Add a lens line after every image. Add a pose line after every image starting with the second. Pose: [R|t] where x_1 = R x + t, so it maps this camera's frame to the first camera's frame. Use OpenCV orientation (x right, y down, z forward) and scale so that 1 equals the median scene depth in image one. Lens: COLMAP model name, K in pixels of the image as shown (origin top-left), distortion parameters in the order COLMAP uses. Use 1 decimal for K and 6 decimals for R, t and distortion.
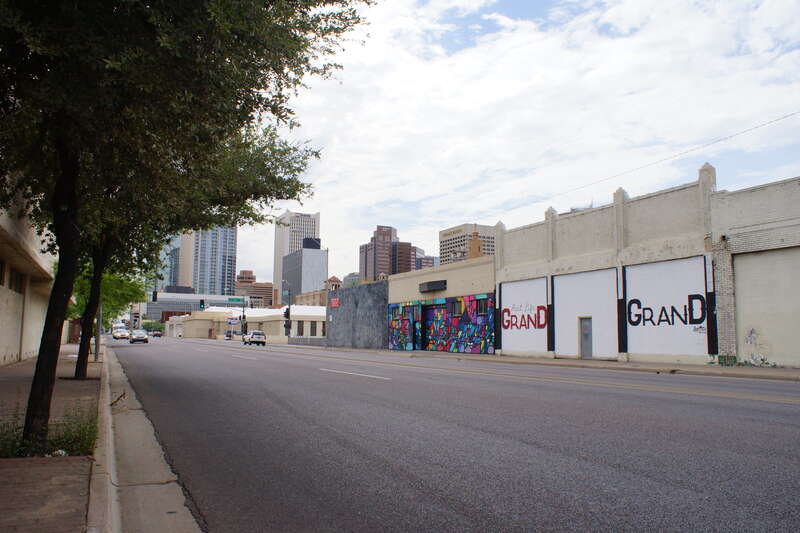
lens RADIAL K [[646.3, 0, 400.9], [0, 646.3, 264.3], [0, 0, 1]] dist [-0.063334, 0.012498]
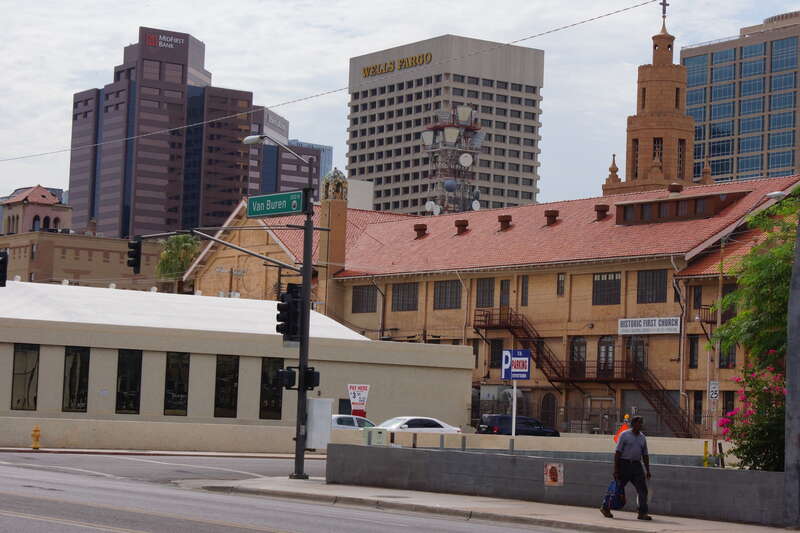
lens RADIAL K [[1973.8, 0, 400.8], [0, 1973.8, 267.1], [0, 0, 1]] dist [0.030649, 0.000000]
pose [[0.988852, 0.038804, 0.143756, -0.488929], [-0.044799, 0.998246, 0.038698, 0.095626], [-0.142002, -0.044707, 0.988856, 1.018109]]
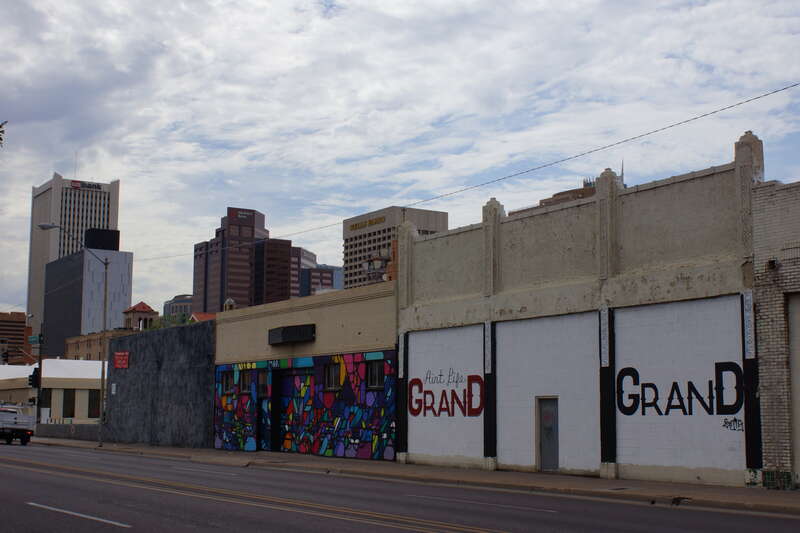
lens RADIAL K [[1201.3, 0, 396.6], [0, 1201.3, 266.8], [0, 0, 1]] dist [-0.011978, 0.000000]
pose [[0.994957, 0.012146, 0.099565, 0.042014], [-0.011110, 0.999878, -0.010956, -0.015784], [-0.099686, 0.009795, 0.994971, -0.025268]]
